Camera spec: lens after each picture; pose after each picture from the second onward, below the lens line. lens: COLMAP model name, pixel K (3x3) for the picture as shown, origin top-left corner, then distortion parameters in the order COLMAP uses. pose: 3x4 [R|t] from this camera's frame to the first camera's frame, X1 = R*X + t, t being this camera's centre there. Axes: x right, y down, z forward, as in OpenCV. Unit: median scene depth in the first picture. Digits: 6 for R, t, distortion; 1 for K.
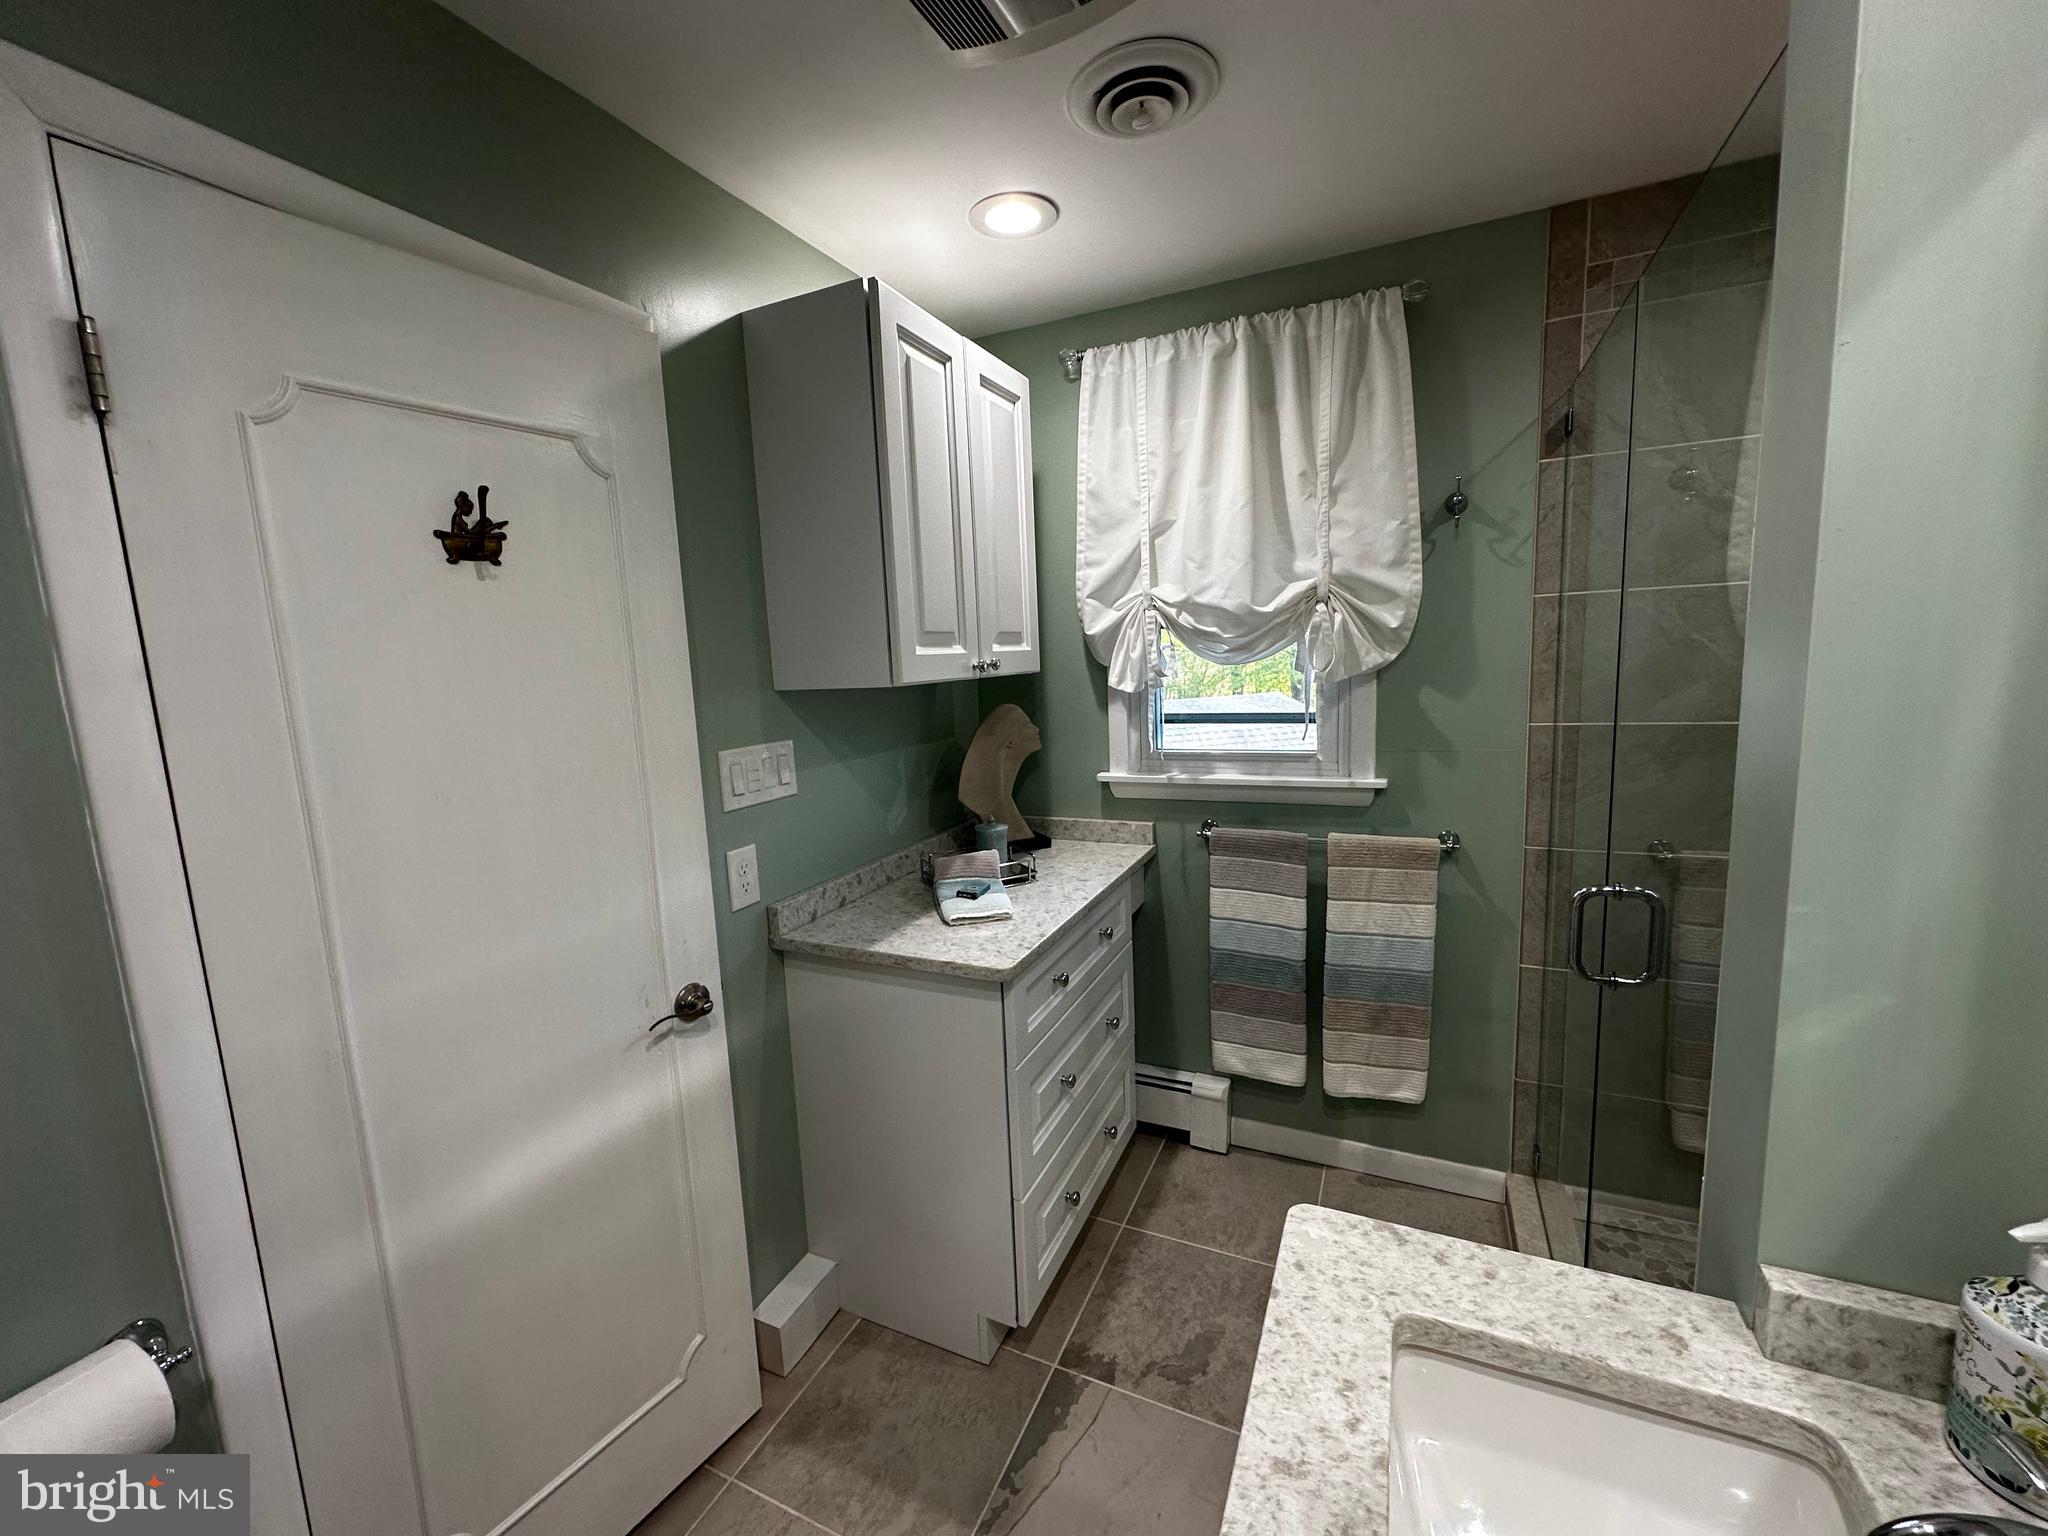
lens RADIAL K [[817.4, 0, 1020.3], [0, 817.4, 770.0], [0, 0, 1]] dist [0.000809, 0.000149]
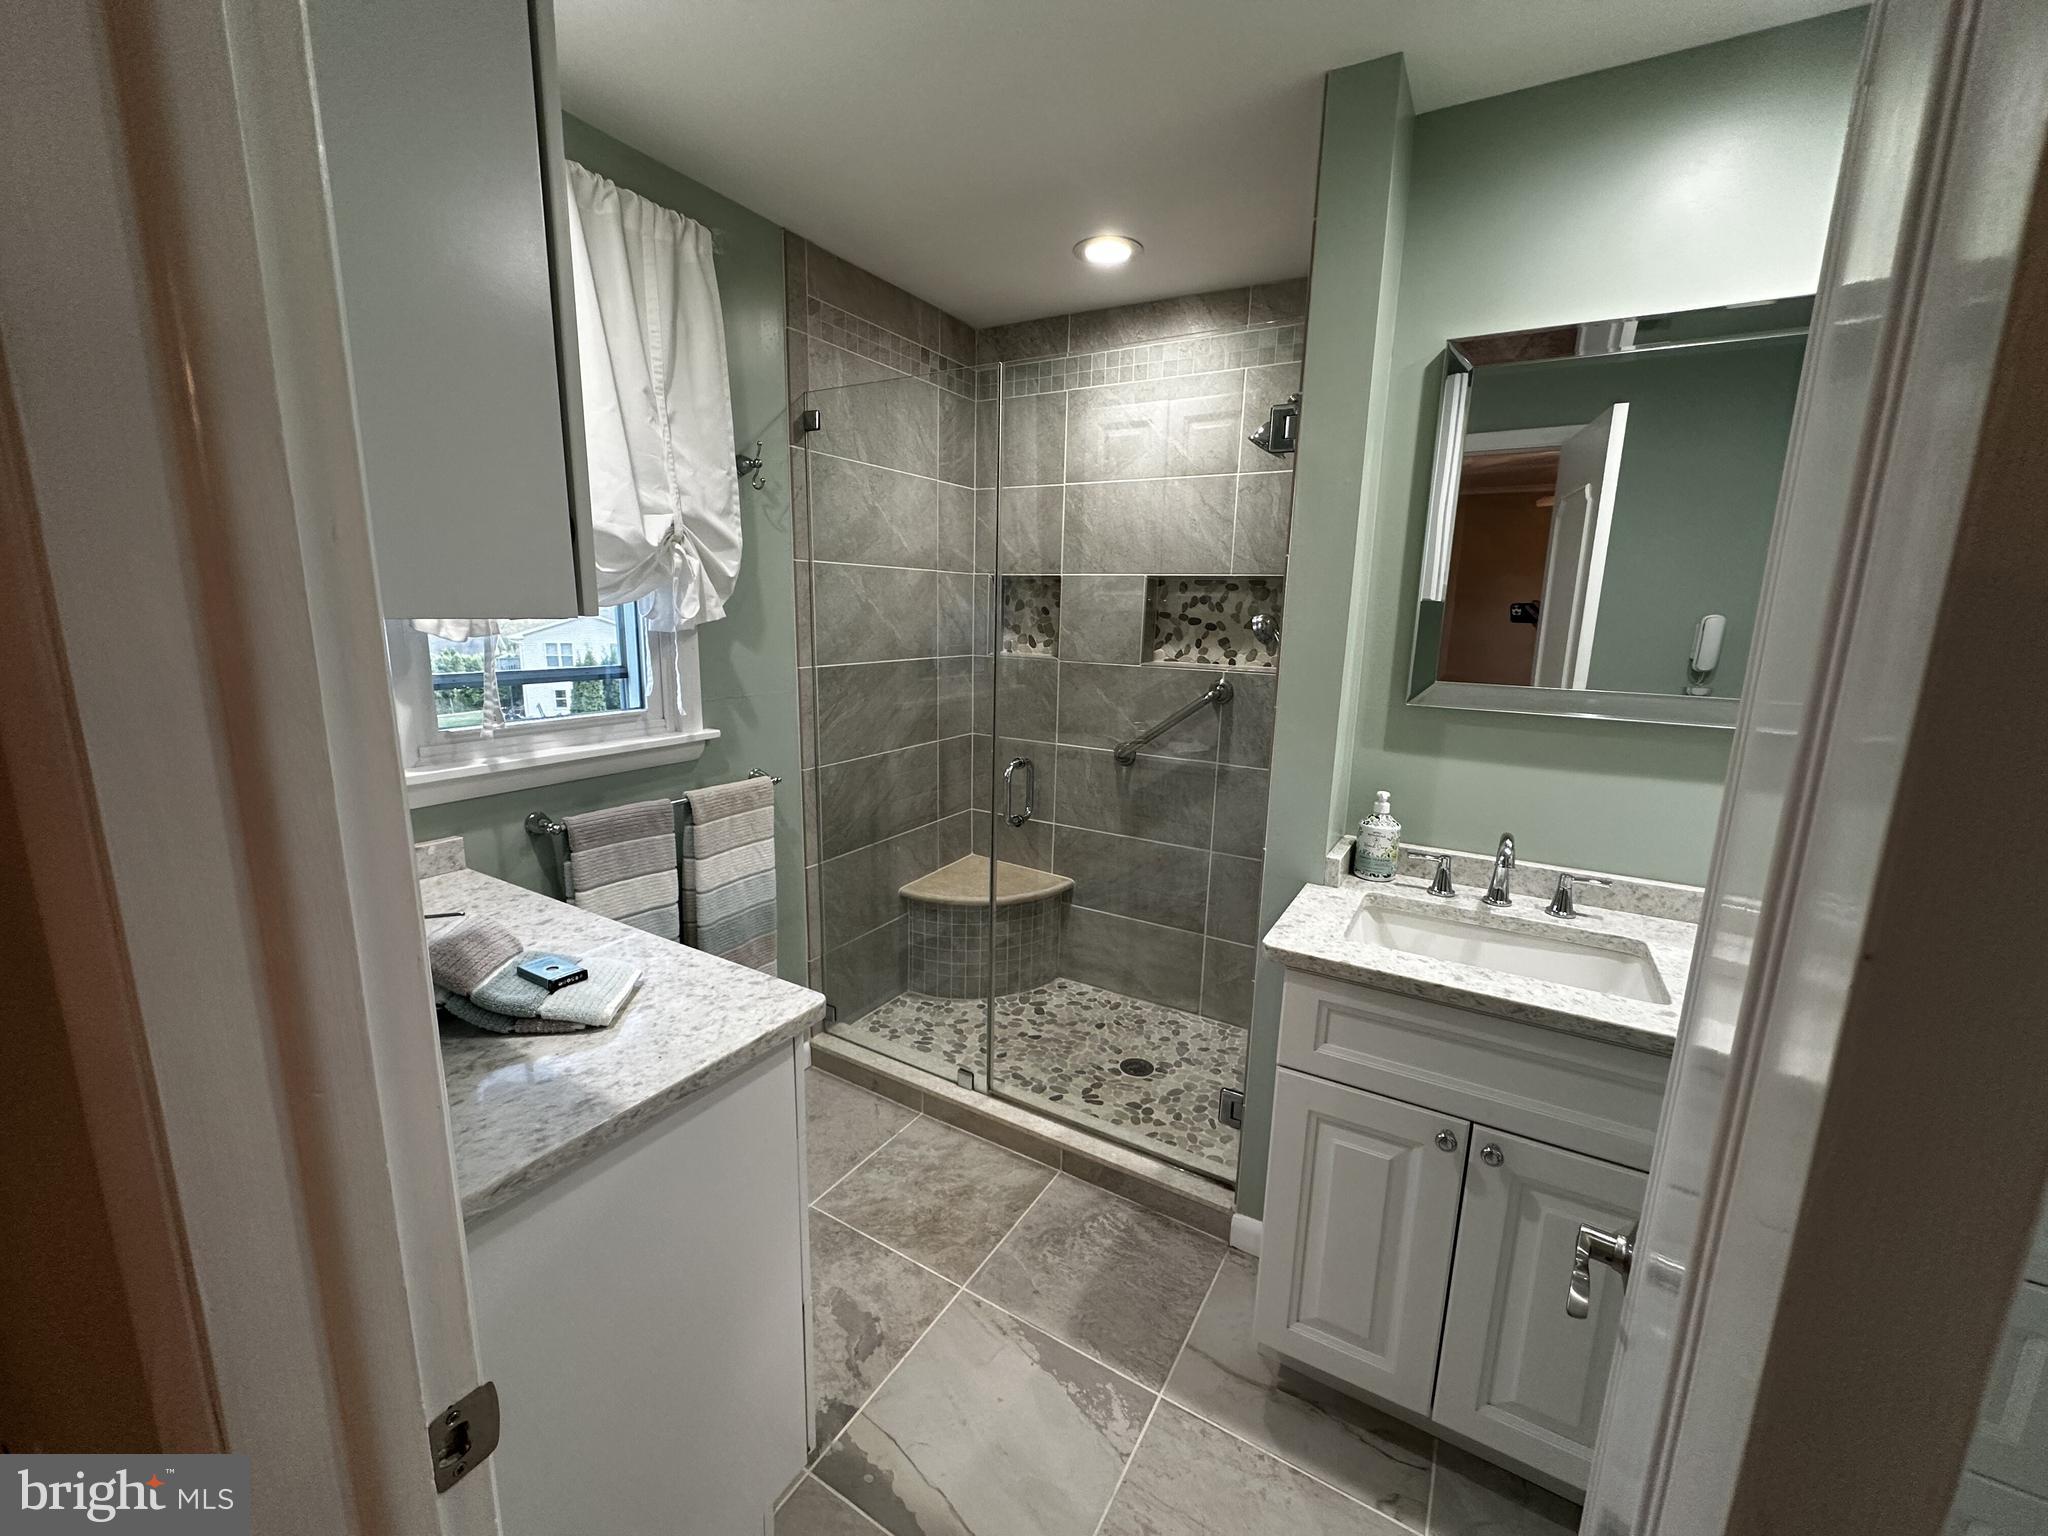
lens RADIAL K [[817.4, 0, 1020.3], [0, 817.4, 770.0], [0, 0, 1]] dist [0.000809, 0.000149]
pose [[0.097120, -0.150253, 0.983866, -0.550845], [0.113629, 0.983749, 0.139019, -0.038346], [-0.988765, 0.098295, 0.112615, 0.554095]]
